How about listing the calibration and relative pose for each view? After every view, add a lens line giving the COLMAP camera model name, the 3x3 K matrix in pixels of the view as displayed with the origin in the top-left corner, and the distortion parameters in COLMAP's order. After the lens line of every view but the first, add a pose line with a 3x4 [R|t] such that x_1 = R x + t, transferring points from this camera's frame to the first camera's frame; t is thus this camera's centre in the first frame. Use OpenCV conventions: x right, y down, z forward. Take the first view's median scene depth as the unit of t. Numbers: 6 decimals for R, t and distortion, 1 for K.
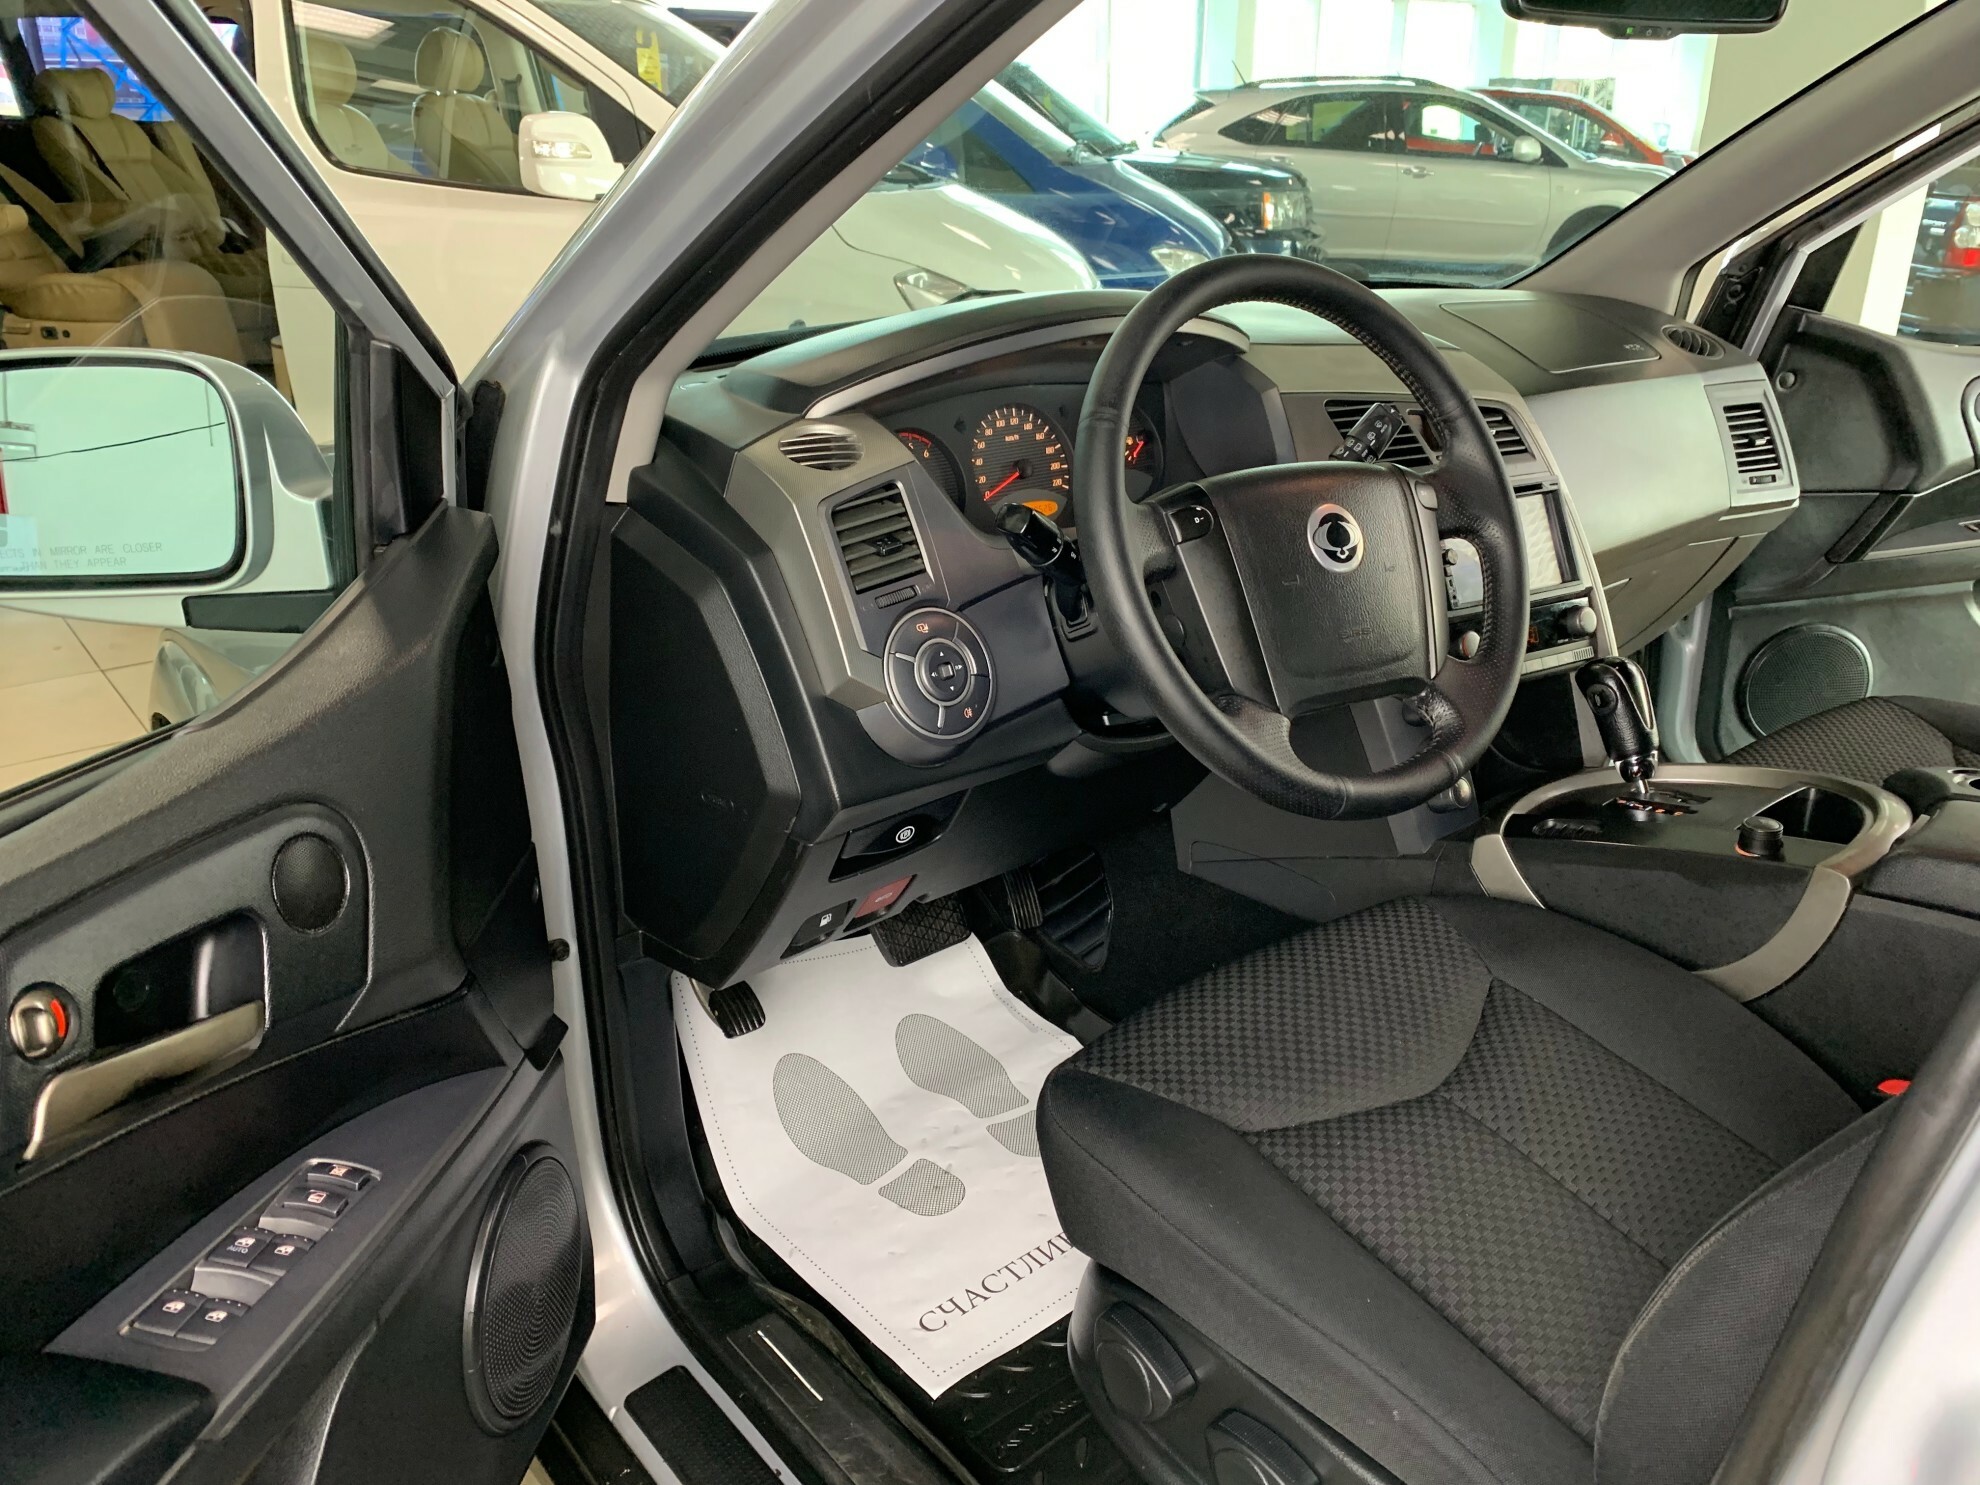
lens RADIAL K [[1527.9, 0, 990.0], [0, 1527.9, 742.5], [0, 0, 1]] dist [-0.011522, -0.005431]
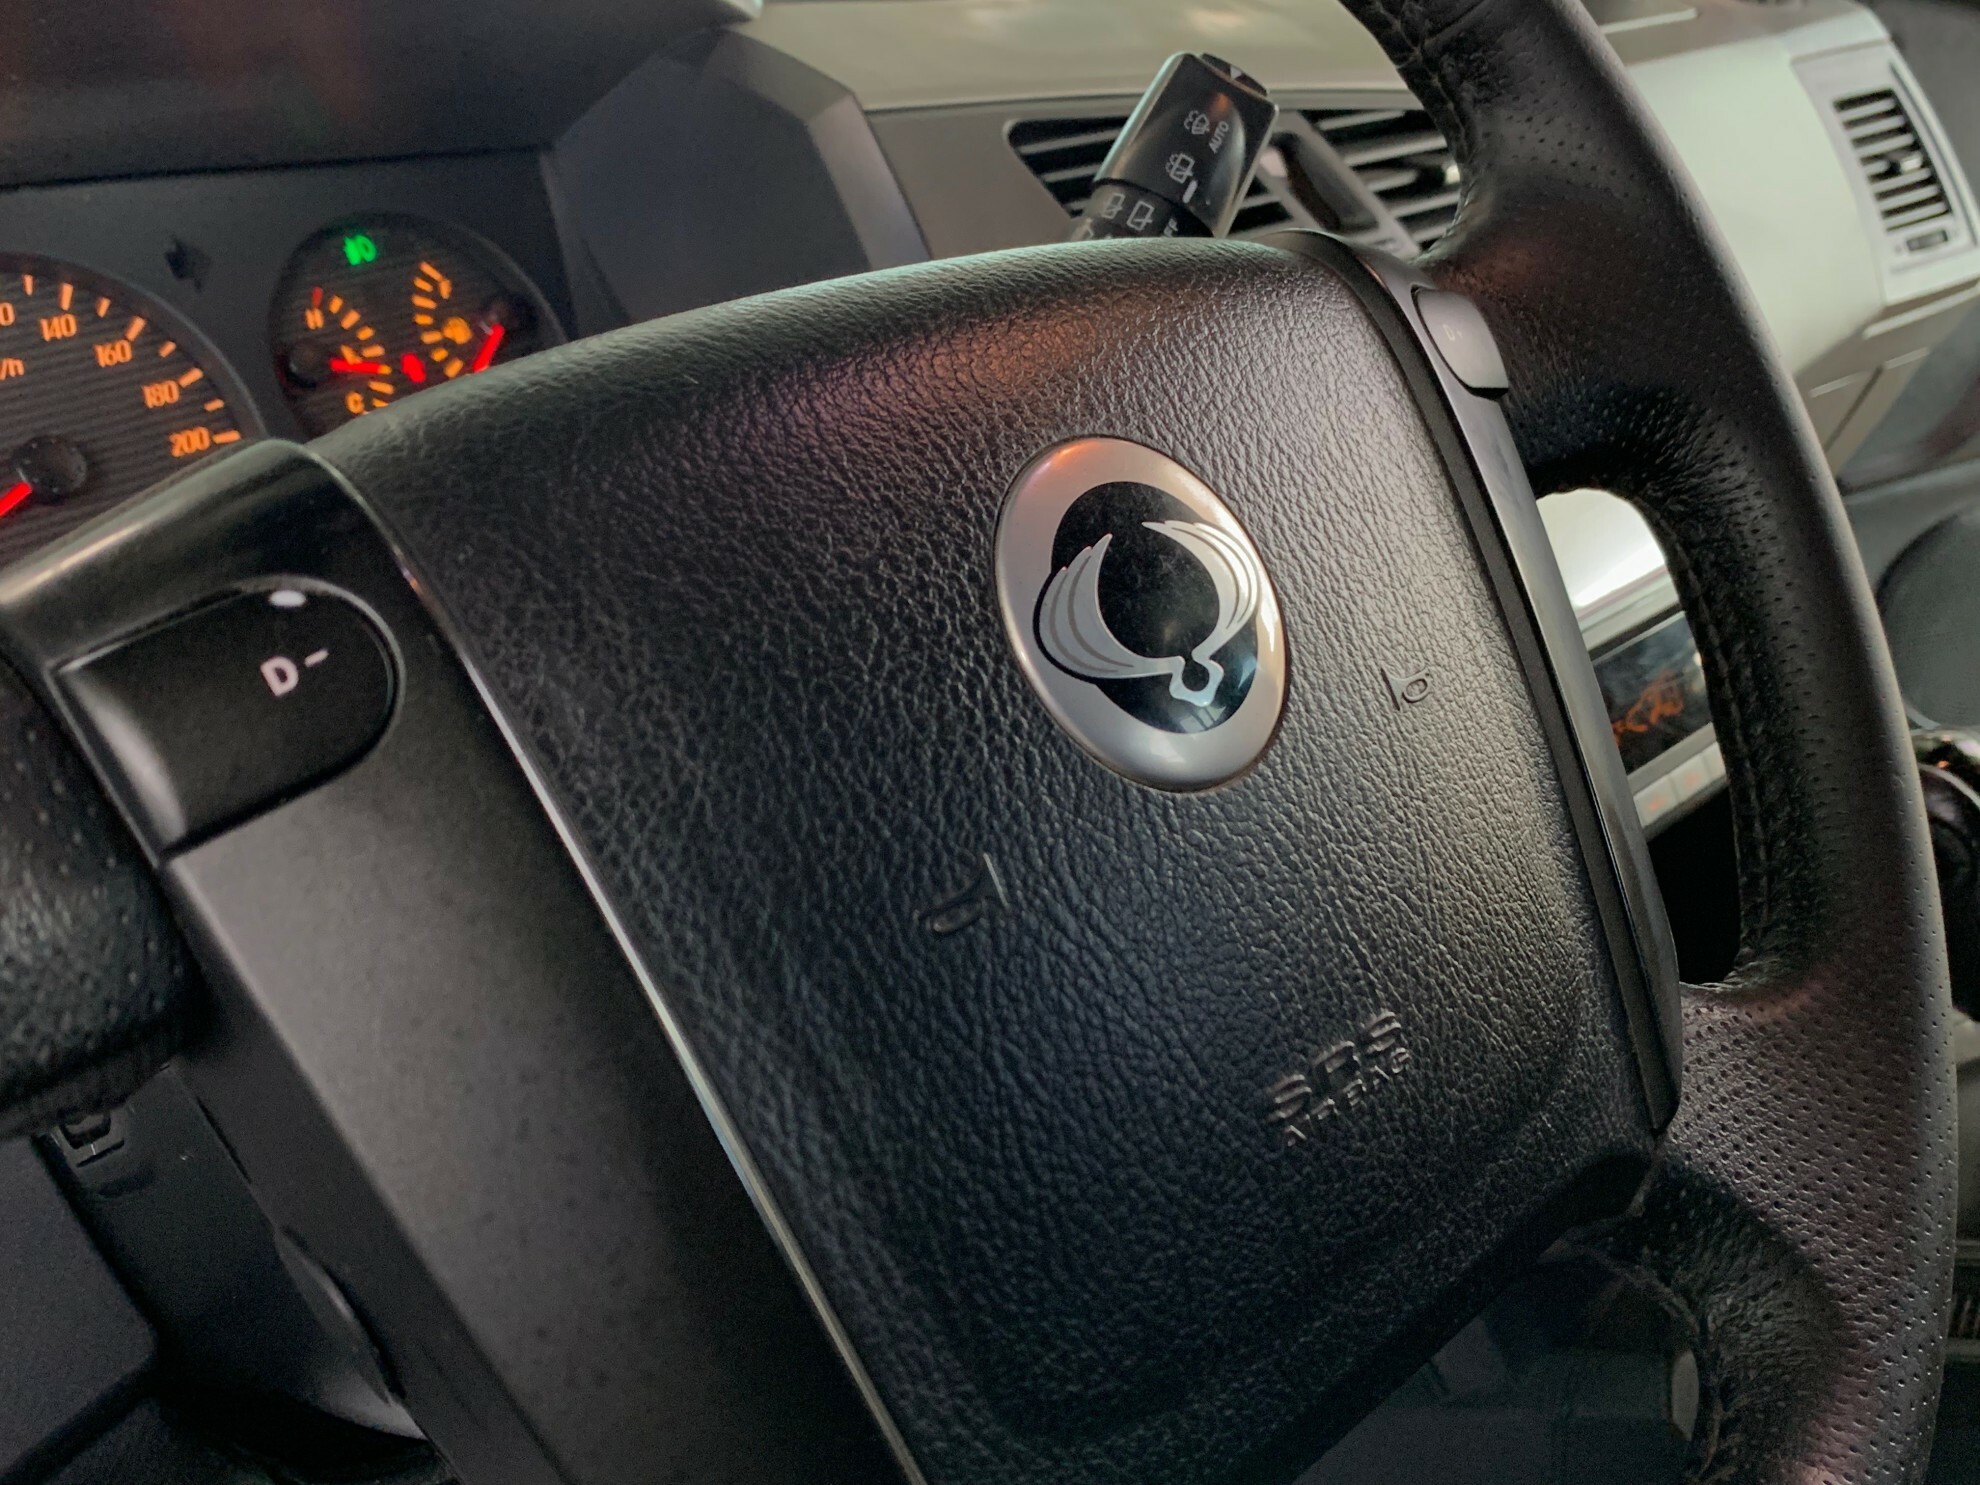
lens RADIAL K [[1902.8, 0, 990.0], [0, 1902.8, 742.5], [0, 0, 1]] dist [0.005981, 0.001833]
pose [[0.973218, -0.174454, 0.149706, 0.155140], [0.175573, 0.984449, 0.005810, -0.112656], [-0.148392, 0.020630, 0.988713, 0.705892]]
